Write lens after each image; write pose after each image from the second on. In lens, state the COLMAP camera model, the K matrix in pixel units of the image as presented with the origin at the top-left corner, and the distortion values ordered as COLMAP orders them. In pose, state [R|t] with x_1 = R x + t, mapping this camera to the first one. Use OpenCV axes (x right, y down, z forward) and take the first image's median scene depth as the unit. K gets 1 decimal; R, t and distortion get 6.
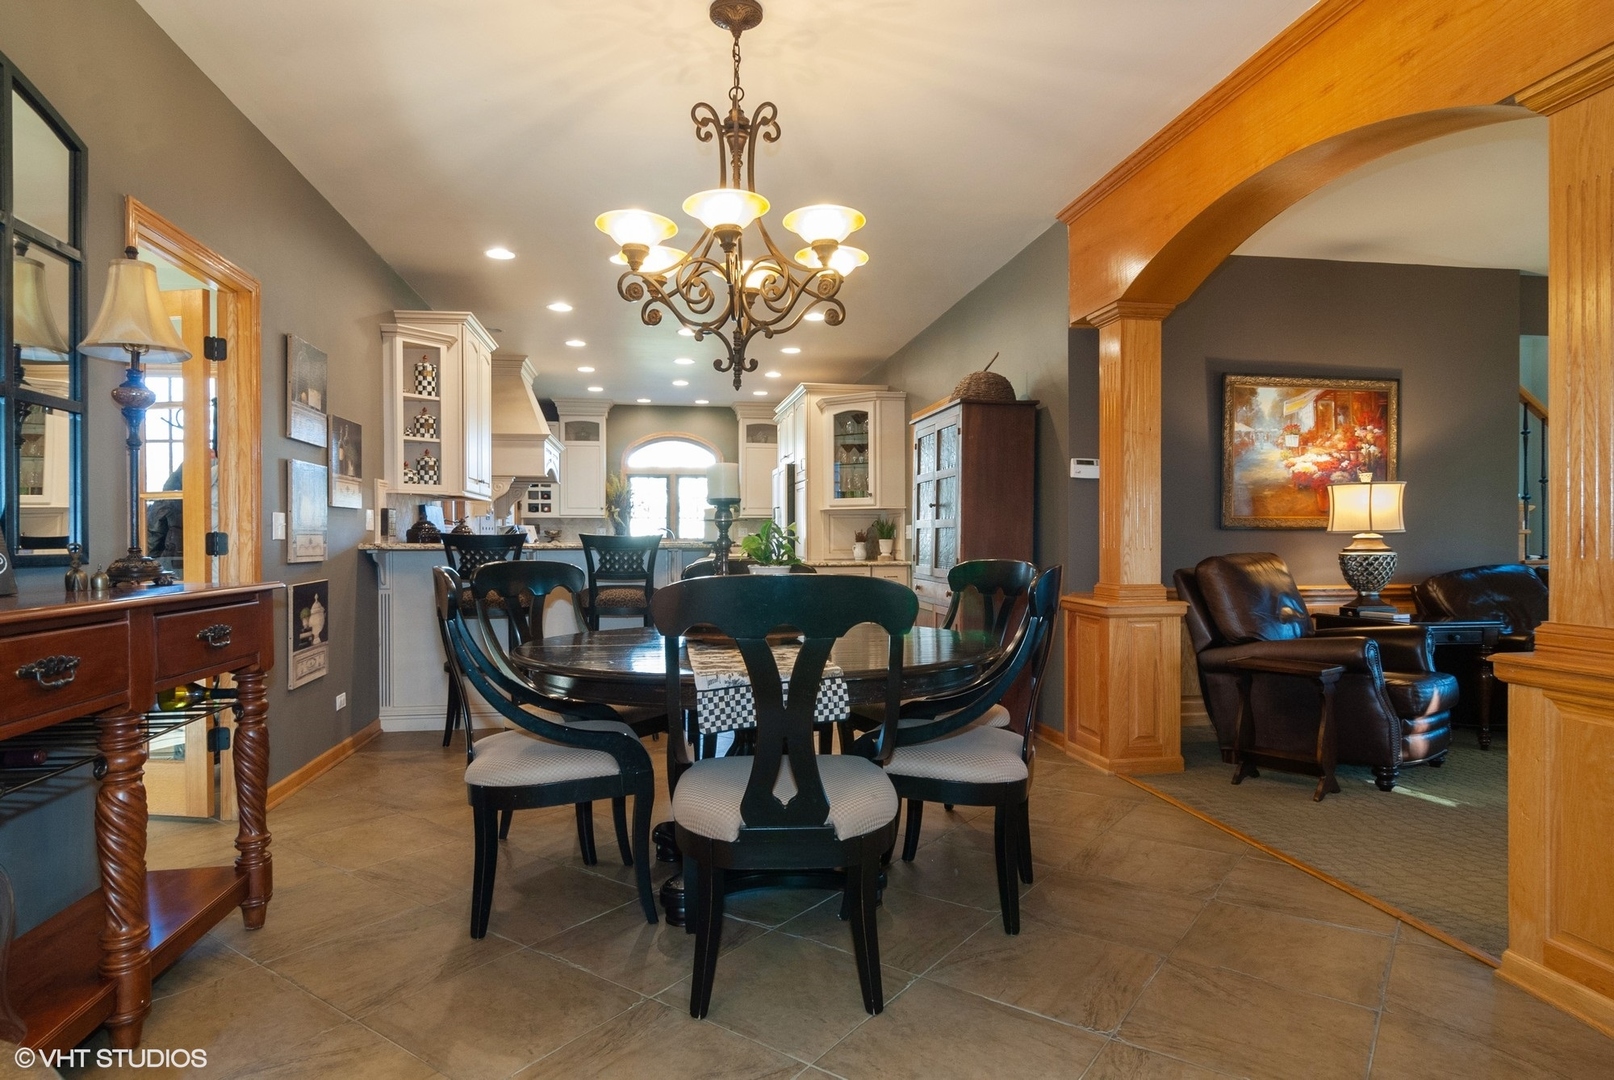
lens RADIAL K [[907.5, 0, 805.1], [0, 907.5, 538.8], [0, 0, 1]] dist [-0.002176, -0.000496]
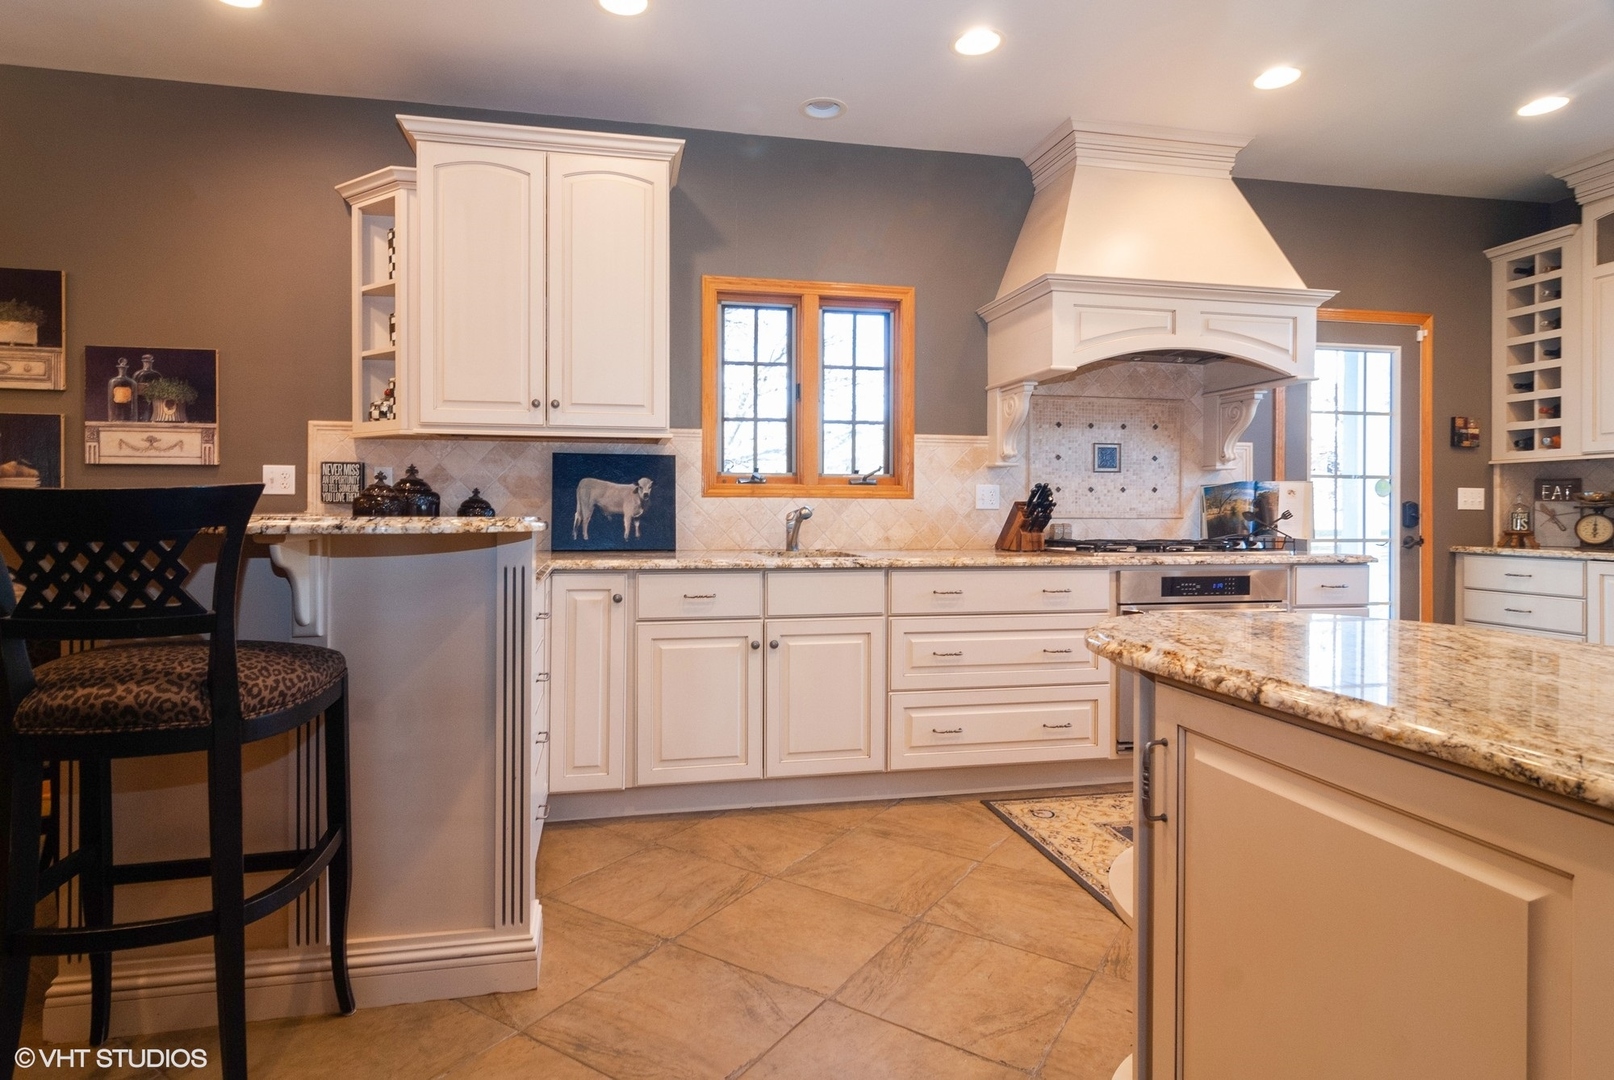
lens RADIAL K [[878.9, 0, 795.9], [0, 878.9, 520.7], [0, 0, 1]] dist [0.004601, -0.002826]
pose [[0.048906, 0.010645, -0.998747, 0.106769], [-0.003483, 0.999939, 0.010487, 0.001355], [0.998797, 0.002965, 0.048940, 0.629408]]
